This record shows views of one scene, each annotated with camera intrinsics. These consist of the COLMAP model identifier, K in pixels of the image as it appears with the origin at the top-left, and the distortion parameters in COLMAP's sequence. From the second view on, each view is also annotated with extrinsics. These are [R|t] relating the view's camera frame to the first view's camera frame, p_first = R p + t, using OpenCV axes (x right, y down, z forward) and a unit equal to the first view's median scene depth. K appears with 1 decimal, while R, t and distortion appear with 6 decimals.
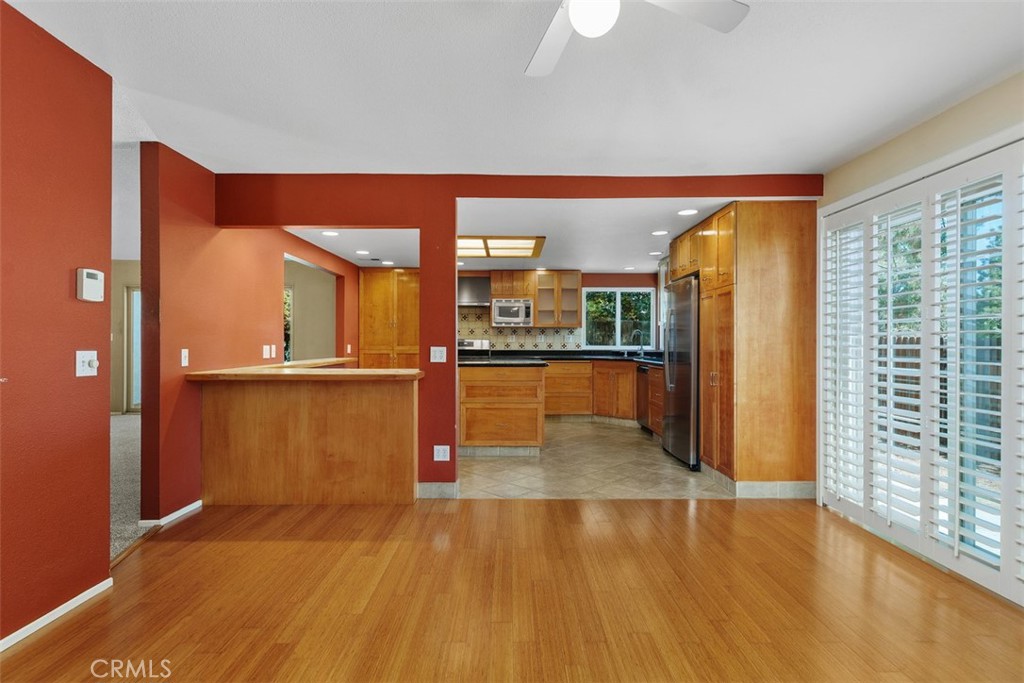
lens RADIAL K [[527.9, 0, 515.0], [0, 527.9, 343.4], [0, 0, 1]] dist [-0.000429, -0.000950]
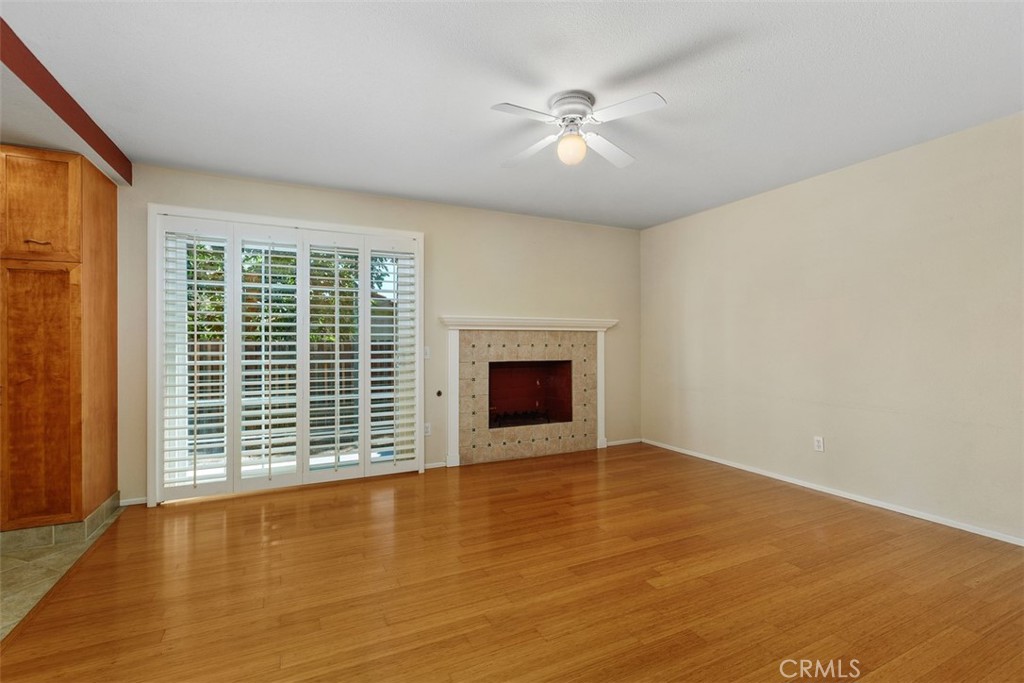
lens RADIAL K [[468.9, 0, 513.4], [0, 468.9, 347.4], [0, 0, 1]] dist [0.004540, 0.001491]
pose [[-0.433383, -0.012787, 0.901119, -0.421293], [-0.000513, 0.999903, 0.013942, 0.000556], [-0.901210, 0.005580, -0.433347, 0.669241]]
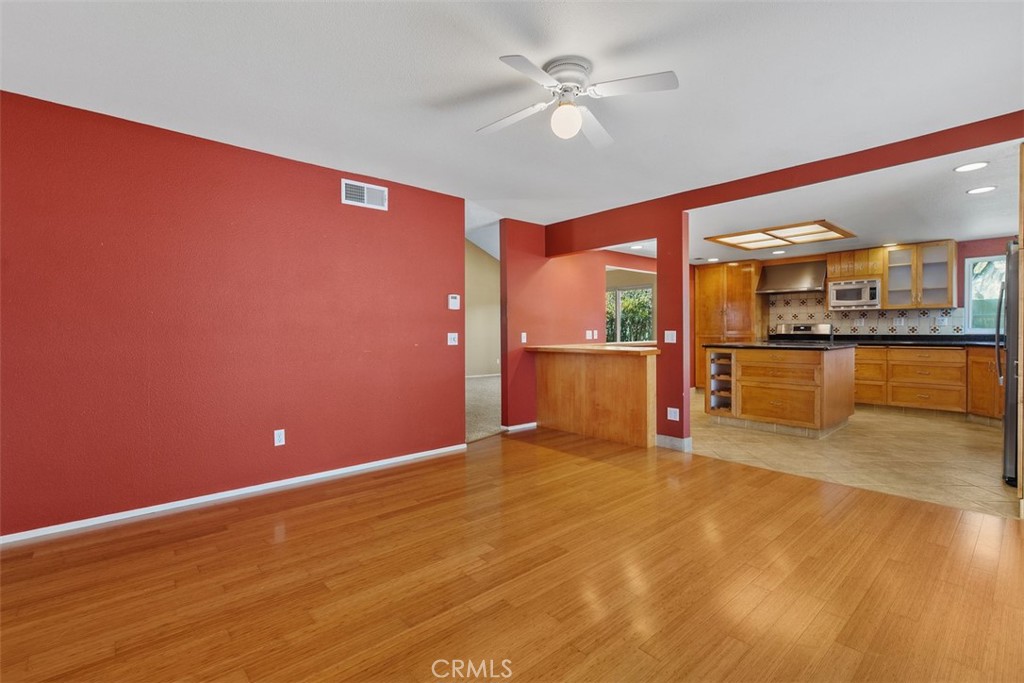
lens RADIAL K [[468.9, 0, 514.7], [0, 468.9, 335.8], [0, 0, 1]] dist [0.004540, 0.001491]
pose [[0.658493, 0.002498, -0.752583, 0.410394], [0.006983, 0.999931, 0.009429, 0.004857], [0.752554, -0.011464, 0.658430, -0.029351]]
